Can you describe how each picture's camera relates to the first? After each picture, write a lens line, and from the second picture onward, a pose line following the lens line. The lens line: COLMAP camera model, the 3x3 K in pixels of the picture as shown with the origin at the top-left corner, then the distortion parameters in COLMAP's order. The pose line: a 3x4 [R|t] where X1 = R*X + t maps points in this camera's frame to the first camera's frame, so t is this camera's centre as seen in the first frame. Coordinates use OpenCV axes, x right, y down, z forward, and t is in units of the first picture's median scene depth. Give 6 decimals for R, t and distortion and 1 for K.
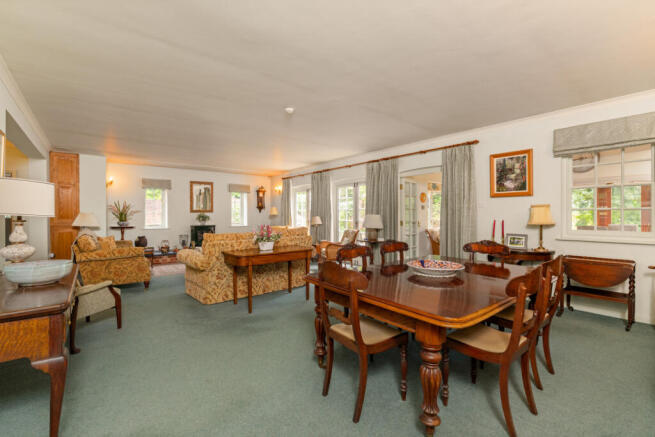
lens RADIAL K [[287.3, 0, 327.0], [0, 287.3, 217.7], [0, 0, 1]] dist [0.002655, 0.000351]
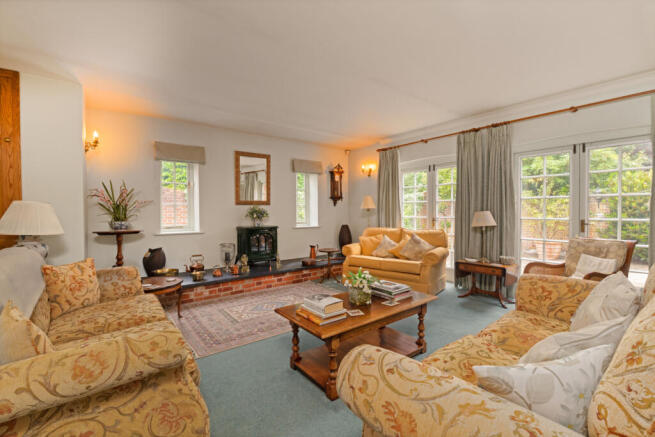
lens RADIAL K [[287.3, 0, 327.9], [0, 287.3, 217.7], [0, 0, 1]] dist [0.002655, 0.000351]
pose [[0.999943, 0.000320, -0.010663, -0.287567], [-0.000154, 0.999879, 0.015559, -0.001072], [0.010666, -0.015556, 0.999822, 0.424703]]
